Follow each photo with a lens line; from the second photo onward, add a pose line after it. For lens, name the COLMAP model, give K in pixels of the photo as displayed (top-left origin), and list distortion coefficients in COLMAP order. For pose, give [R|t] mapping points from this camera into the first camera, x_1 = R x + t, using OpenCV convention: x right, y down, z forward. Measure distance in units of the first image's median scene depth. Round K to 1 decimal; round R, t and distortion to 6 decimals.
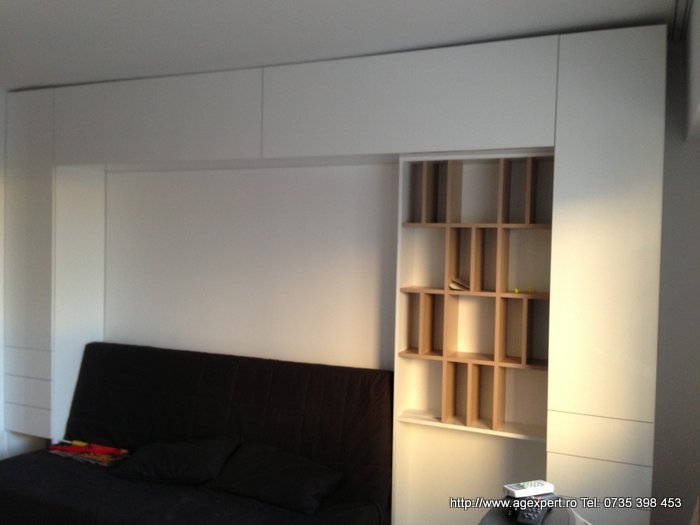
lens RADIAL K [[649.5, 0, 350.0], [0, 649.5, 262.5], [0, 0, 1]] dist [0.138111, -0.231016]
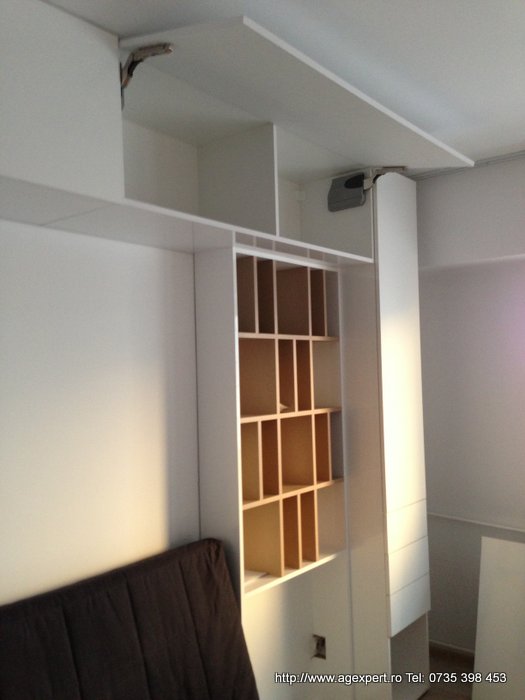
lens RADIAL K [[649.5, 0, 262.5], [0, 649.5, 350.0], [0, 0, 1]] dist [0.138111, -0.231016]
pose [[0.242021, 0.001601, 0.970270, -0.689948], [0.058146, 0.998177, -0.016150, -0.028119], [-0.968527, 0.060326, 0.241487, 0.840062]]
